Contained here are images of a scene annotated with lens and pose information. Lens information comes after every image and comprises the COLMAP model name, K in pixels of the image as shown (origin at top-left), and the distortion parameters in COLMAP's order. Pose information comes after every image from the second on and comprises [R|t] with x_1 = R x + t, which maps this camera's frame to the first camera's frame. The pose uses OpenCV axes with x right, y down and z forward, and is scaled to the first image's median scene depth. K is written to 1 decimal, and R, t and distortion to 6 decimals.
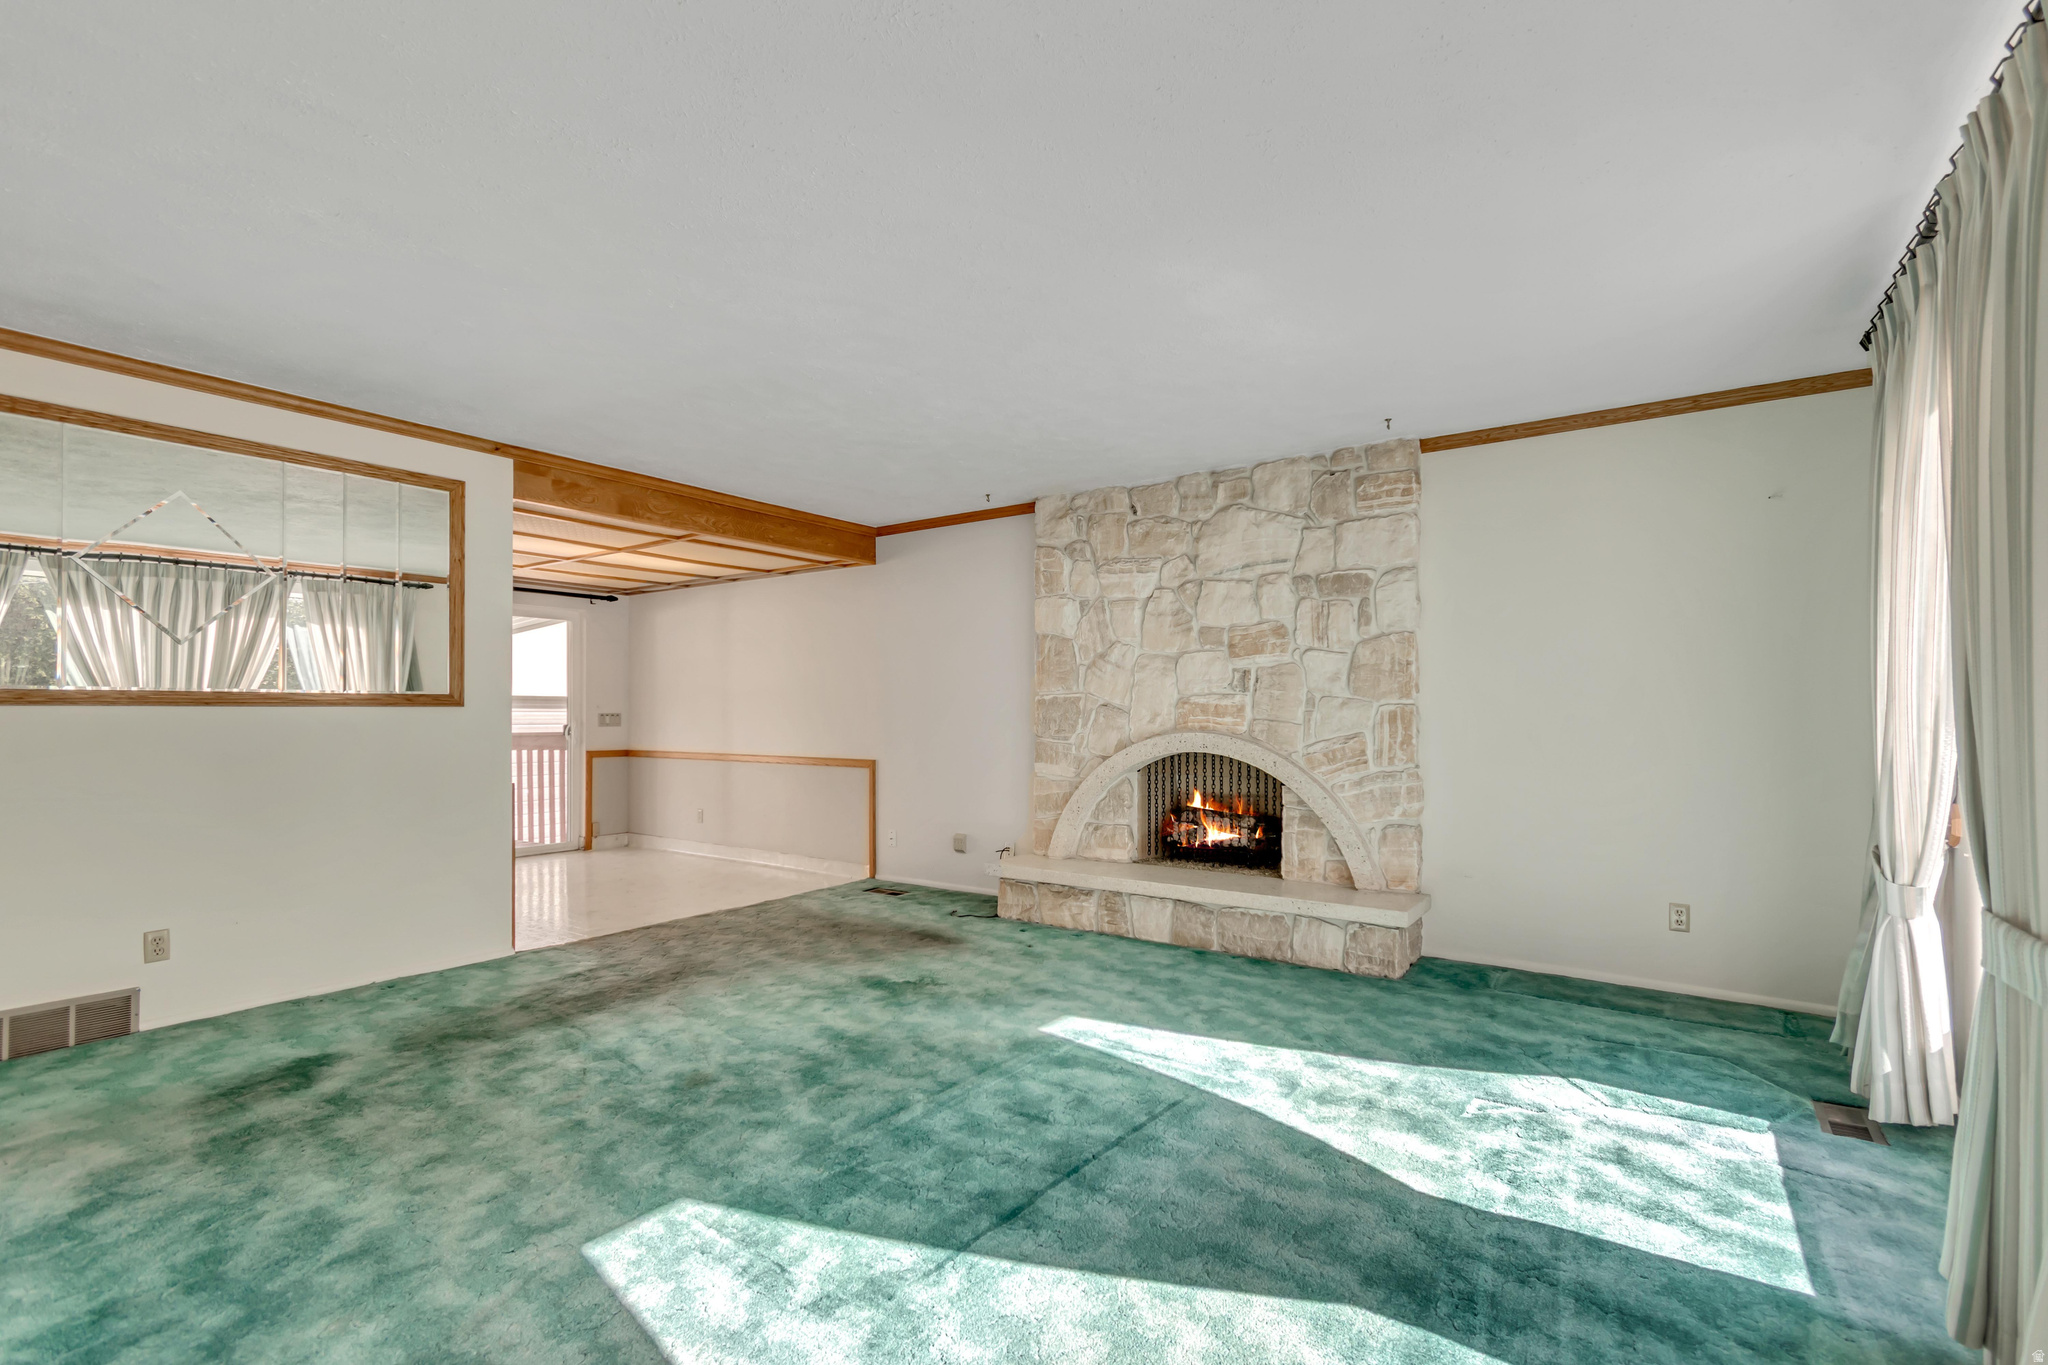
lens RADIAL K [[920.6, 0, 1030.4], [0, 920.6, 700.9], [0, 0, 1]] dist [0.007779, -0.003504]
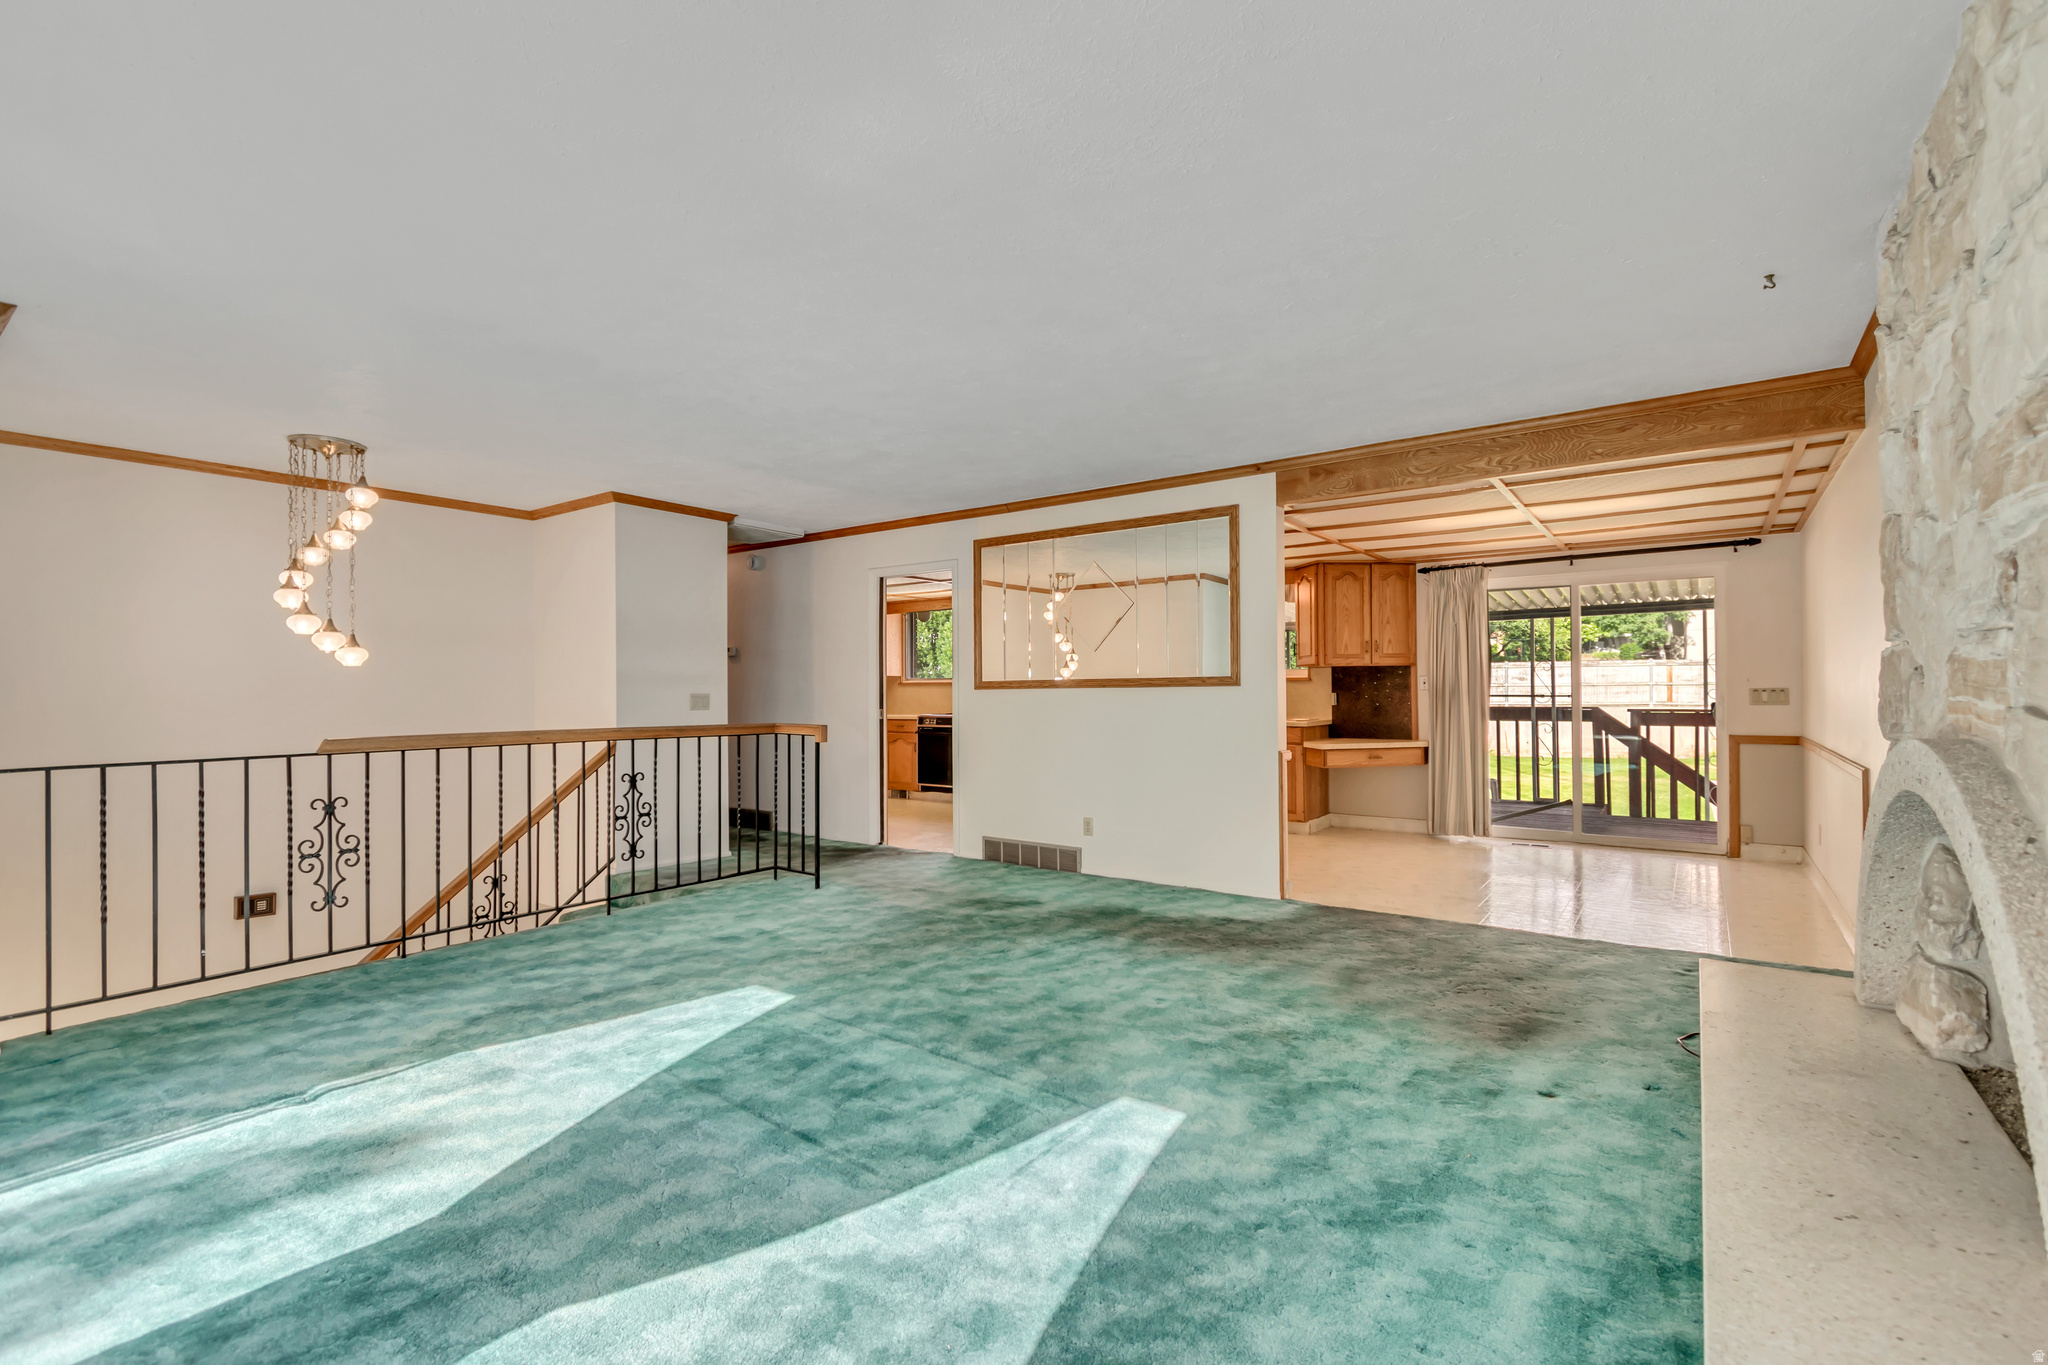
lens RADIAL K [[920.6, 0, 1034.4], [0, 920.6, 670.3], [0, 0, 1]] dist [0.007779, -0.003504]
pose [[-0.015707, -0.024932, -0.999566, 0.593562], [0.019611, 0.999489, -0.025238, 0.010769], [0.999684, -0.019999, -0.015210, 0.704296]]
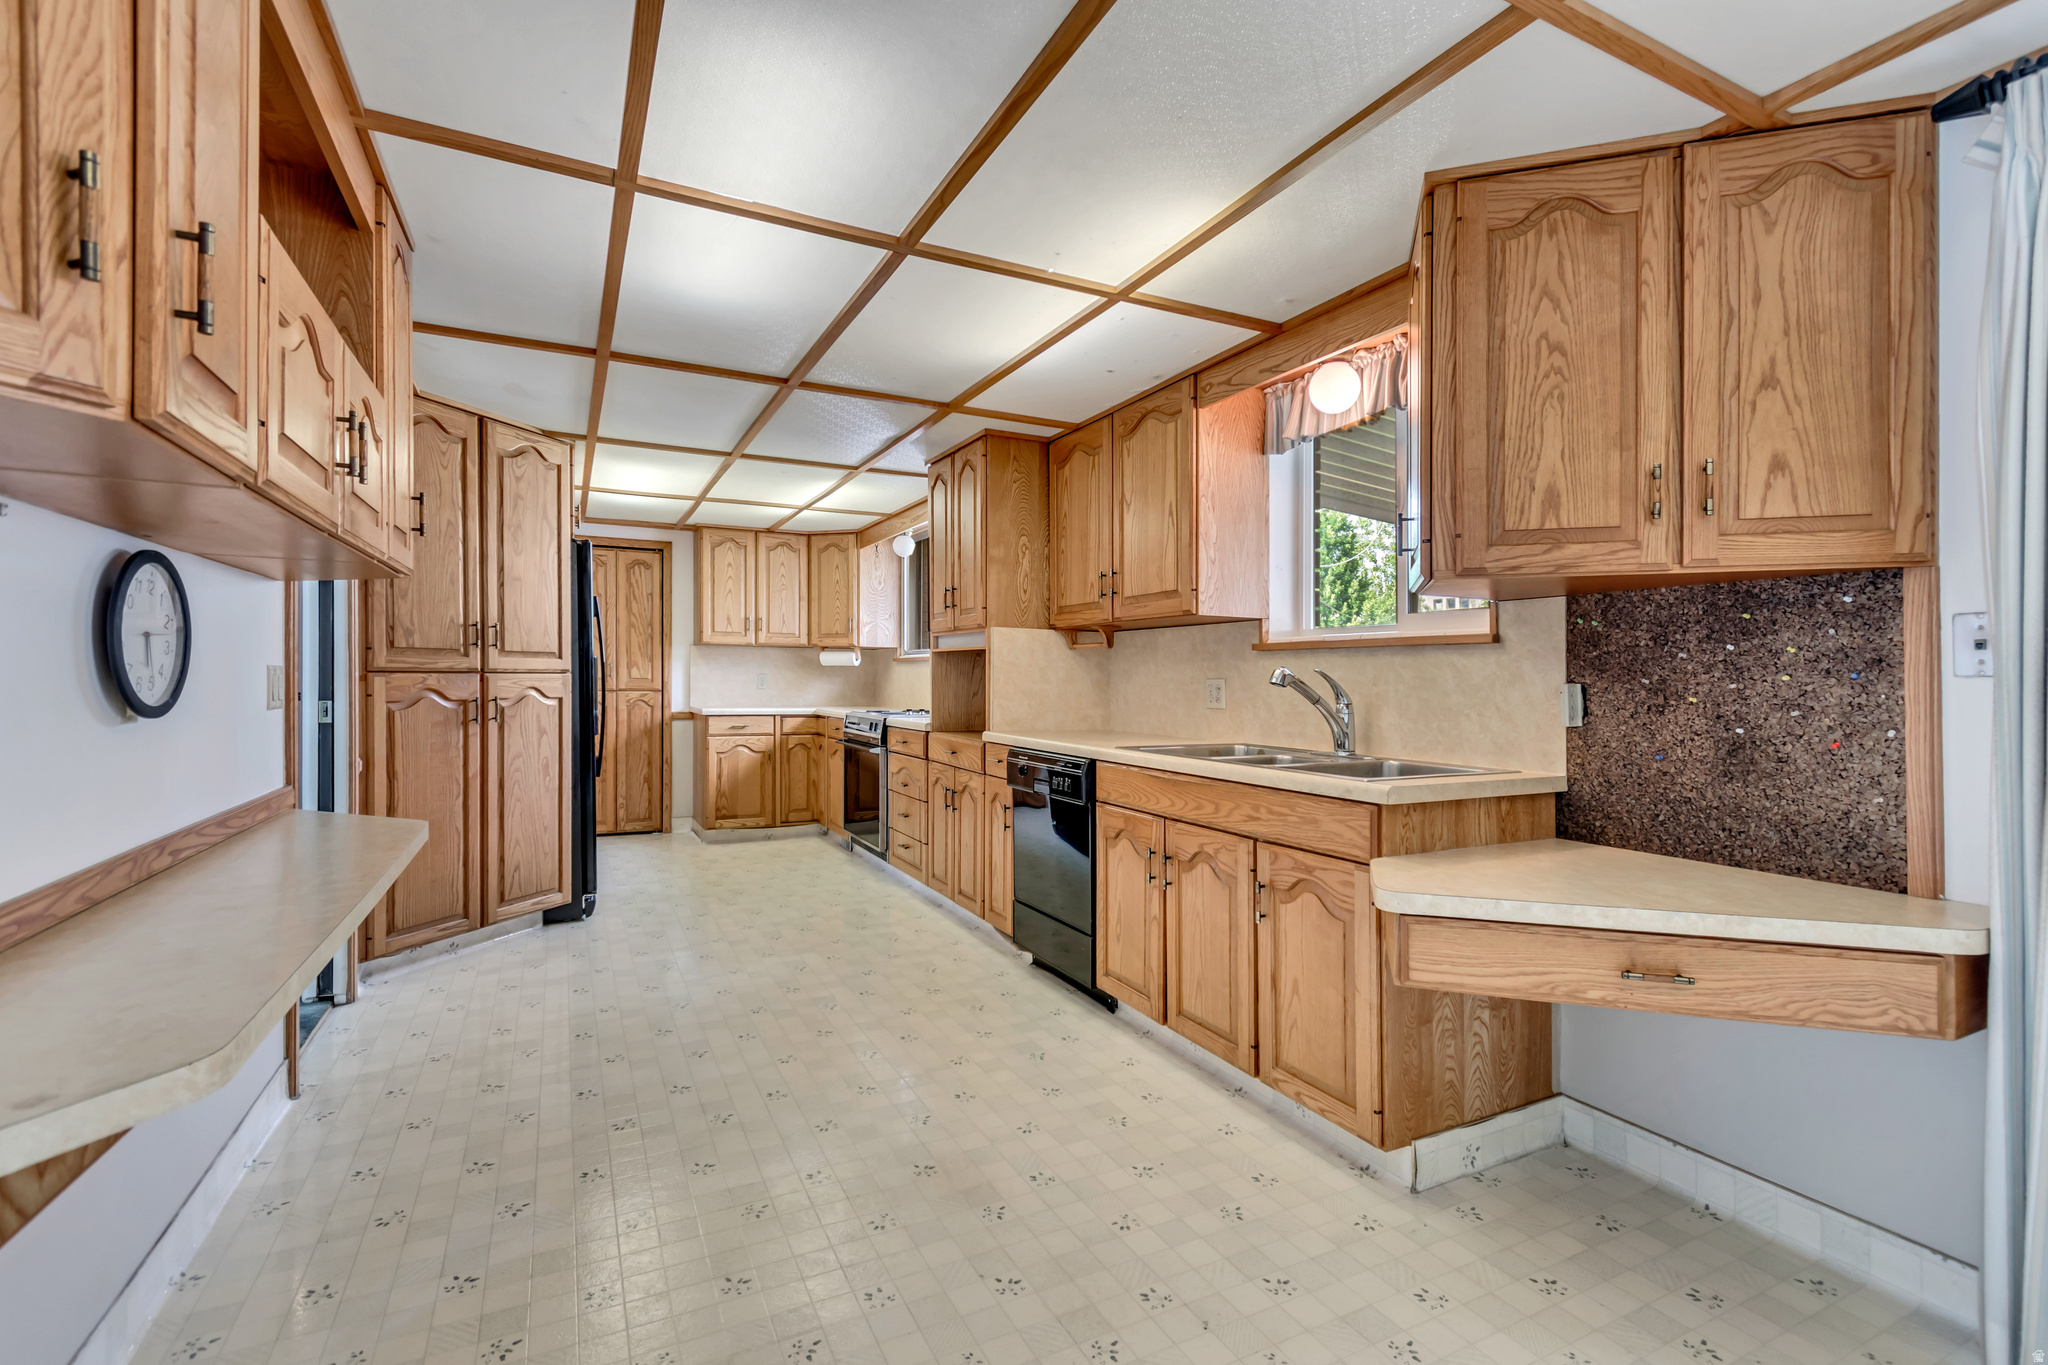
lens RADIAL K [[920.6, 0, 1029.6], [0, 920.6, 677.6], [0, 0, 1]] dist [0.007779, -0.003504]
pose [[-0.464615, -0.006306, -0.885490, -0.591718], [0.001499, 0.999968, -0.007907, 0.021878], [0.885512, -0.005001, -0.464590, 1.221754]]
